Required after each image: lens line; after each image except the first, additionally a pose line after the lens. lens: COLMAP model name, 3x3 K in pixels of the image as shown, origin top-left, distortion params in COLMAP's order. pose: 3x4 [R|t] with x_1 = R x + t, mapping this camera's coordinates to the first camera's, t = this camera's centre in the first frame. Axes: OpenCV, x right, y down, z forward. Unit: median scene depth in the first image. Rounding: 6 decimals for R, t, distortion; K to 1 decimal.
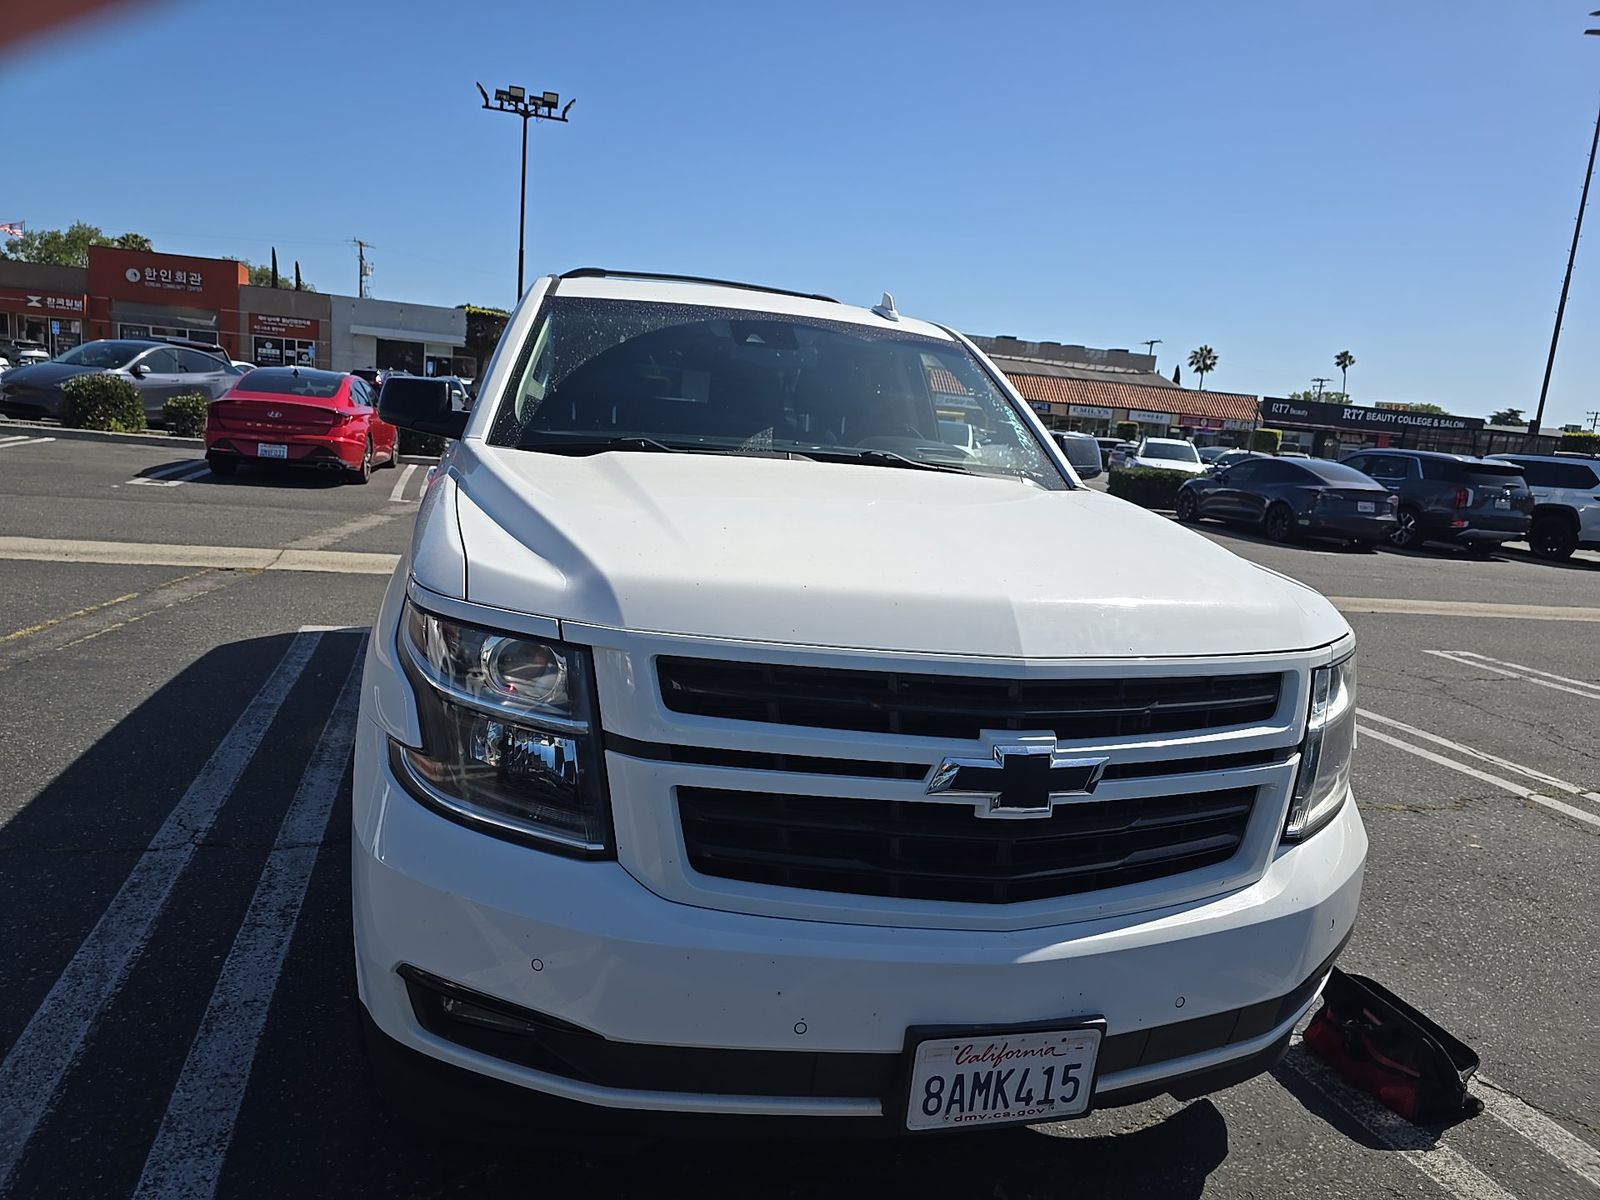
lens RADIAL K [[1050.2, 0, 800.0], [0, 1050.2, 600.0], [0, 0, 1]] dist [0.062131, -0.050748]
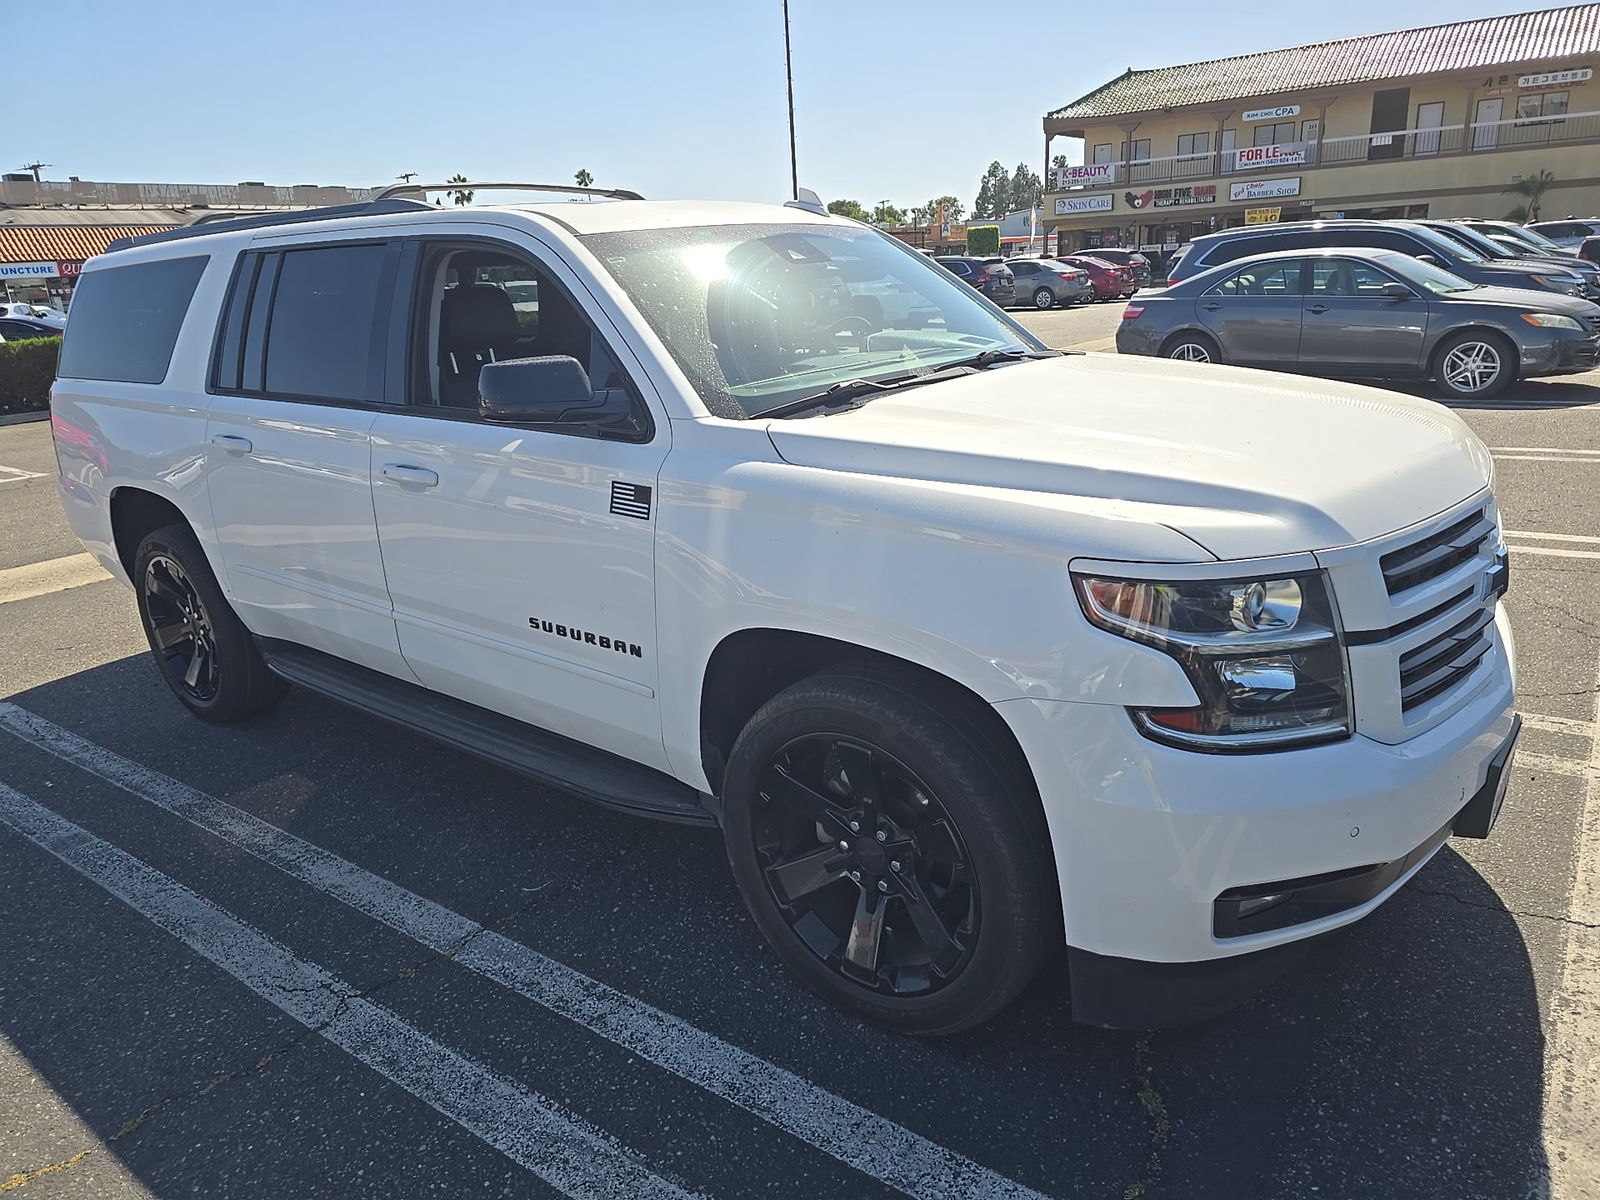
lens RADIAL K [[1050.2, 0, 800.0], [0, 1050.2, 600.0], [0, 0, 1]] dist [0.062131, -0.050748]
pose [[0.798816, -0.295016, 0.524270, -0.803618], [0.218539, 0.954267, 0.203999, -0.177697], [-0.560476, -0.048384, 0.826756, 0.229276]]
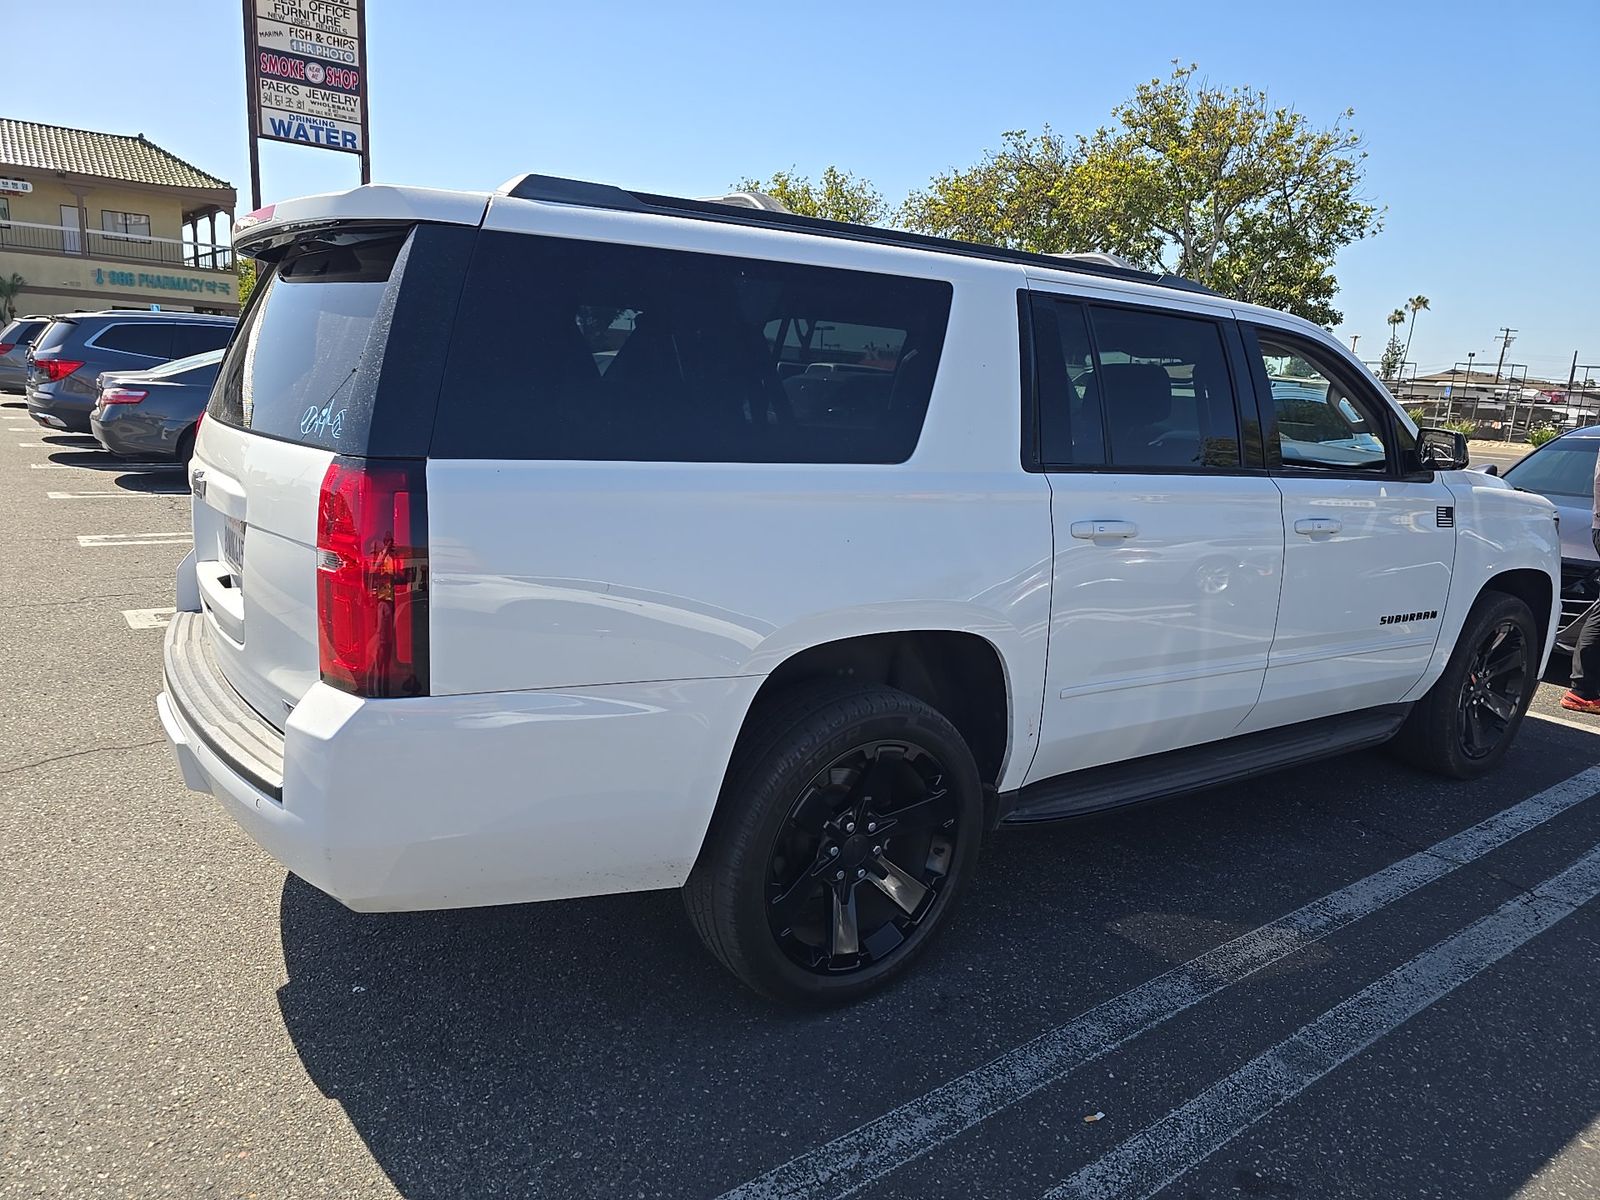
lens RADIAL K [[1050.2, 0, 800.0], [0, 1050.2, 600.0], [0, 0, 1]] dist [0.062131, -0.050748]
pose [[-0.321555, -0.292292, 0.900649, -1.540083], [0.075274, 0.940263, 0.332023, -0.582467], [-0.943894, 0.174559, -0.280344, 2.470052]]
